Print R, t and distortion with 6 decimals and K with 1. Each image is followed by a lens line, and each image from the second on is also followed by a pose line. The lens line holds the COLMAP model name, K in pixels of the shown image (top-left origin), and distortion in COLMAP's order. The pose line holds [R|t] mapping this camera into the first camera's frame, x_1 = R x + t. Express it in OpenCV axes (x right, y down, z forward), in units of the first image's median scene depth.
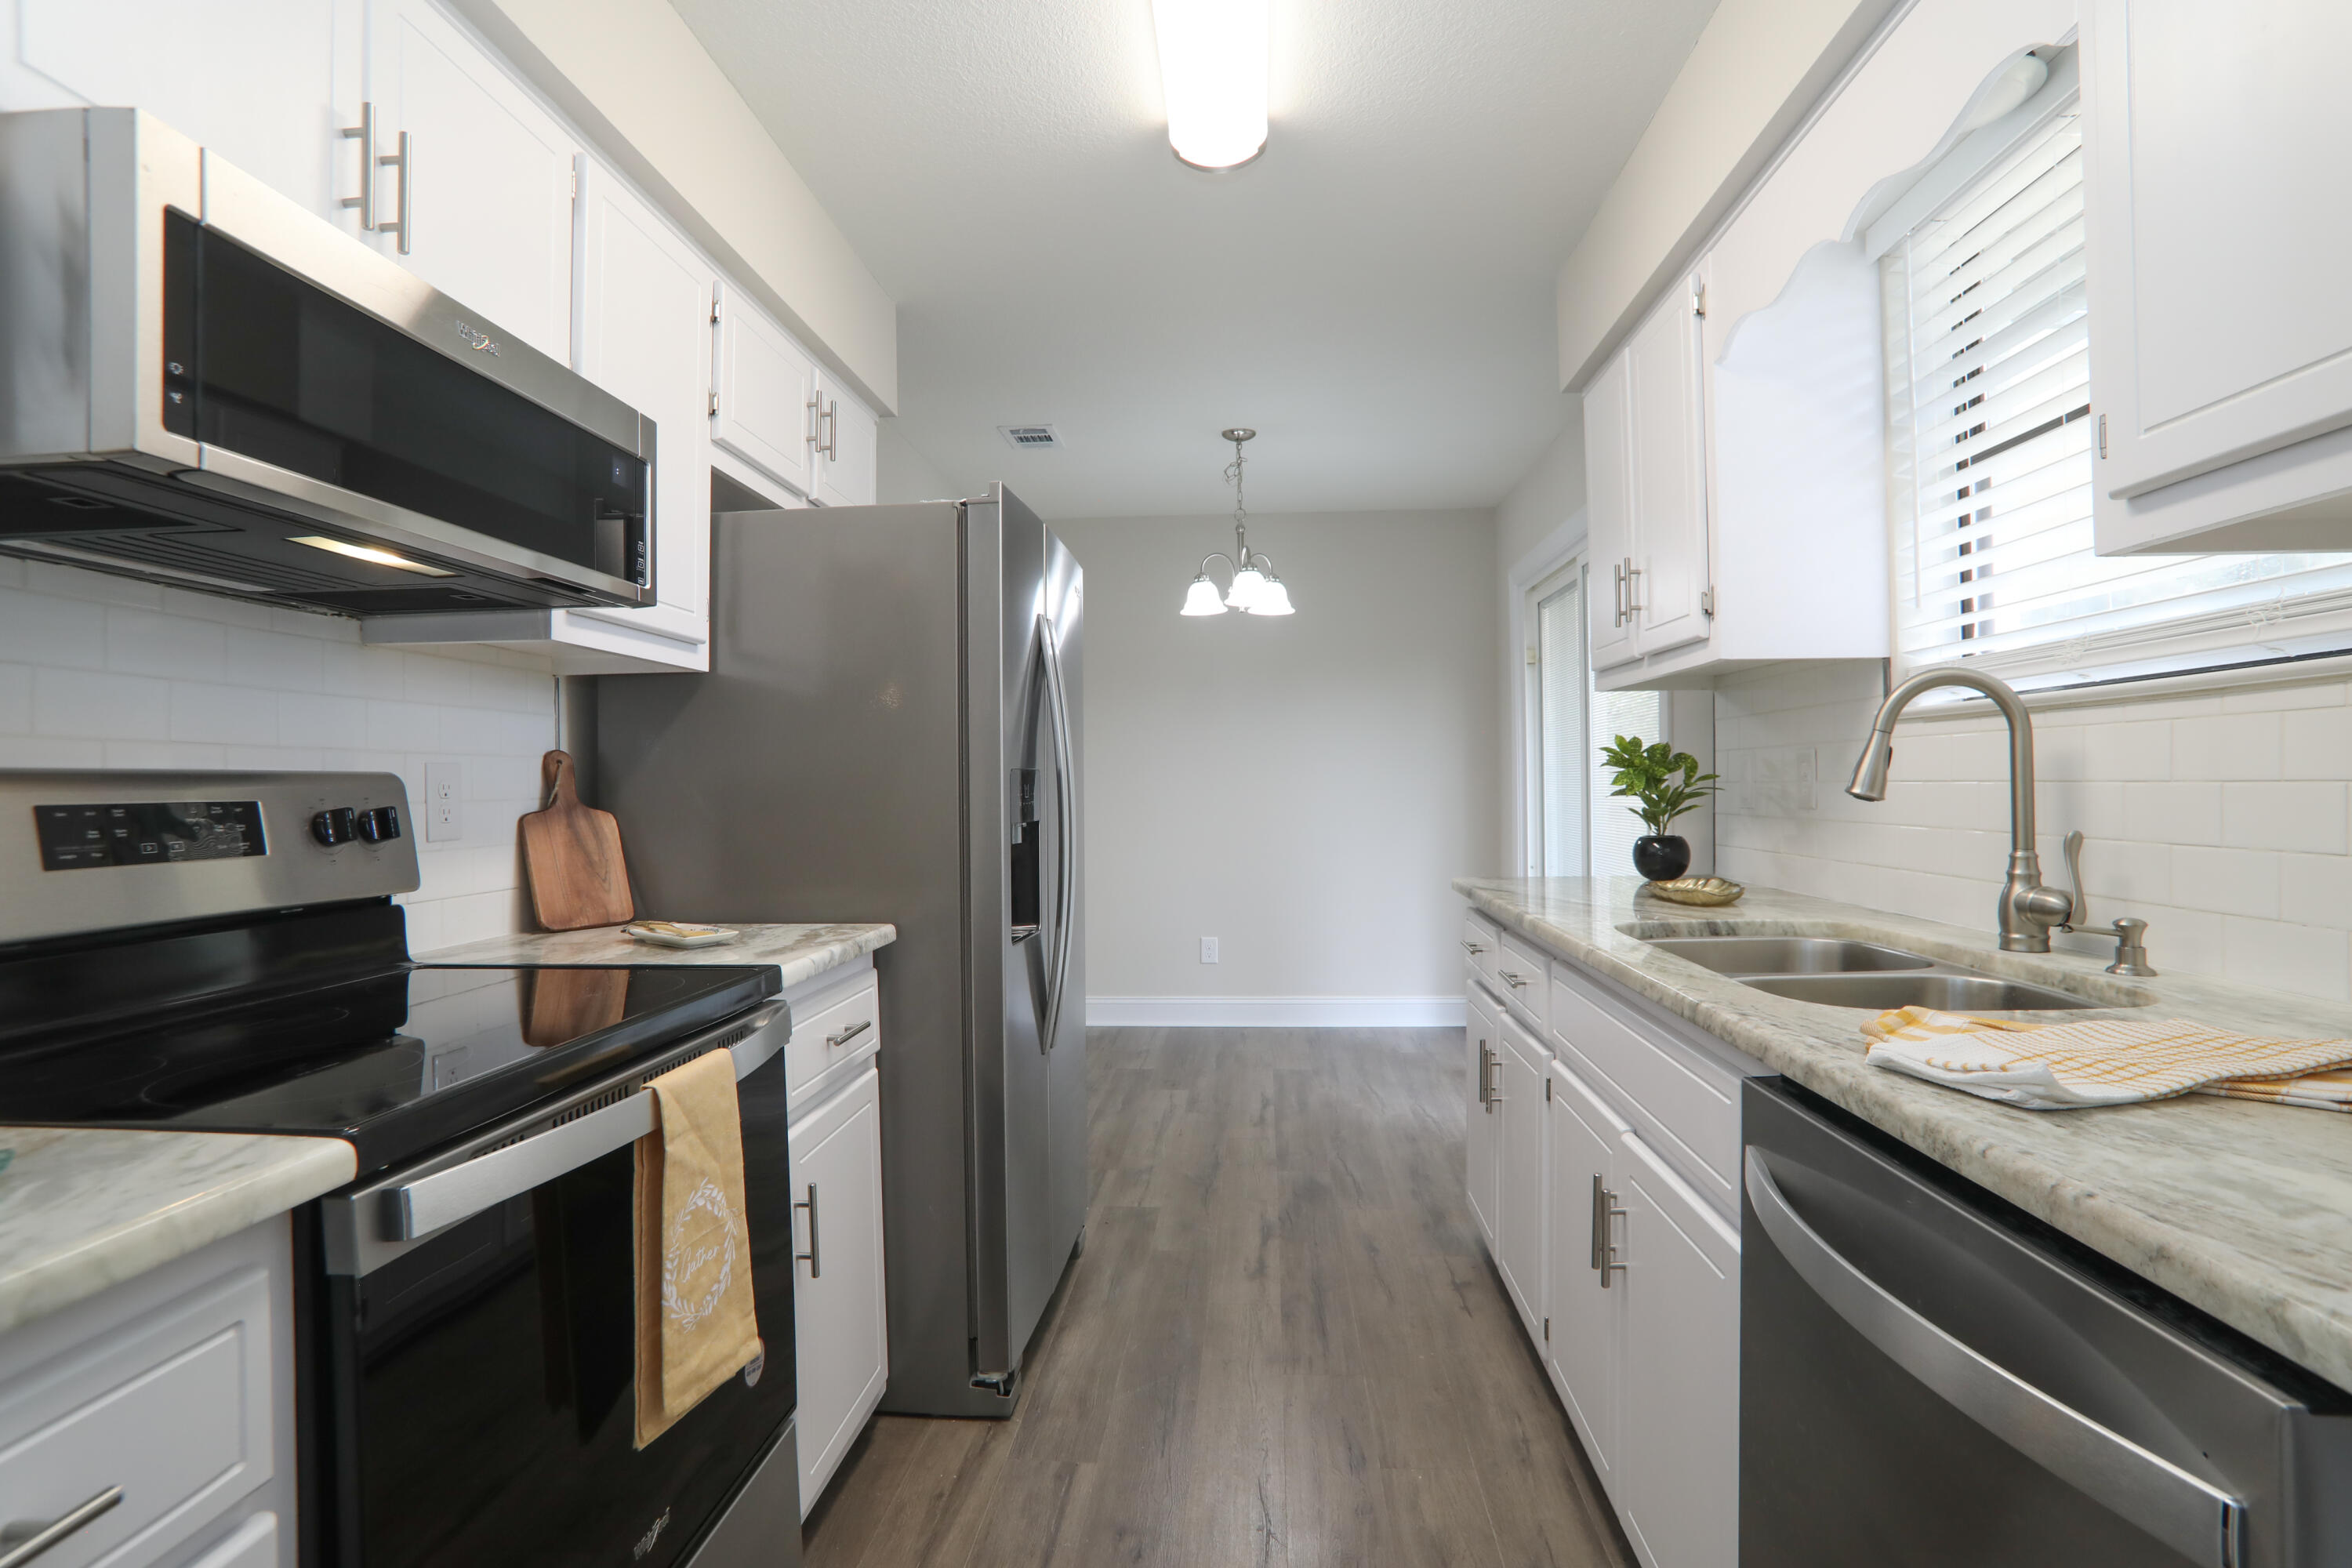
lens RADIAL K [[1154.5, 0, 1176.0], [0, 1154.5, 784.0], [0, 0, 1]] dist [0.002330, 0.000616]
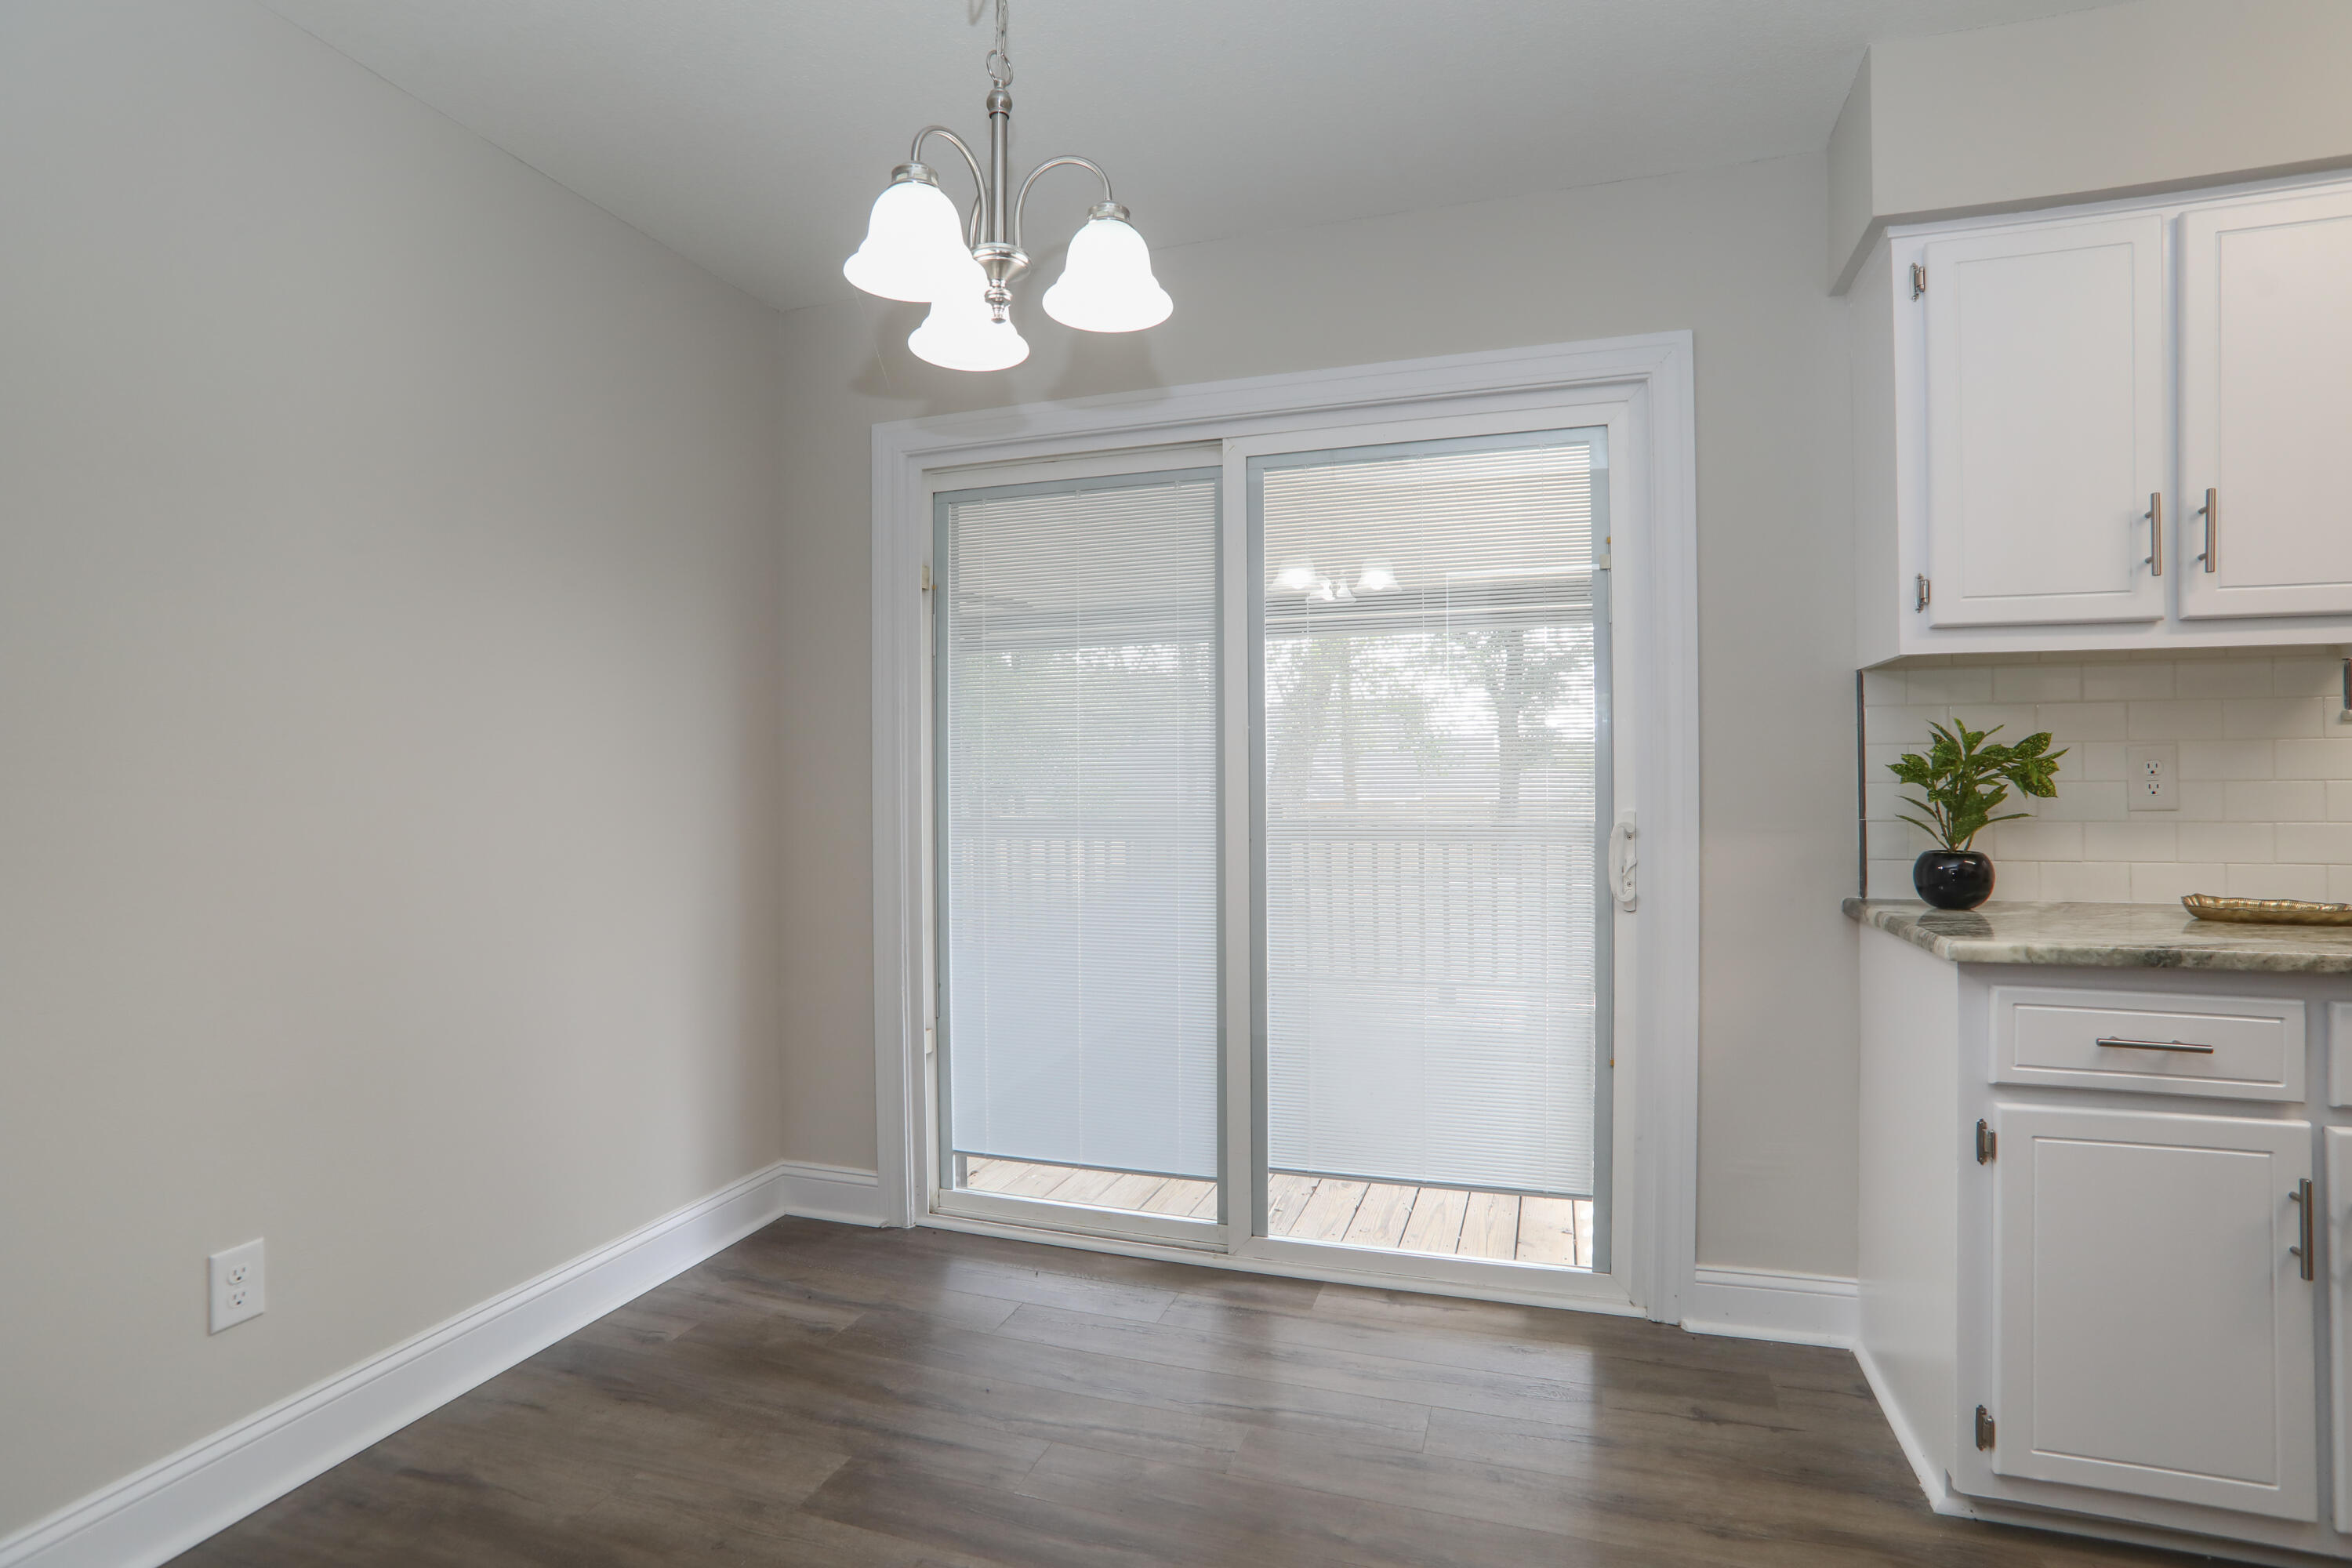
lens RADIAL K [[1154.5, 0, 1176.0], [0, 1154.5, 784.0], [0, 0, 1]] dist [0.002330, 0.000616]
pose [[0.273410, 0.010887, 0.961836, -0.426396], [0.003818, 0.999916, -0.012404, 0.008191], [-0.961890, 0.007064, 0.273346, 1.243635]]
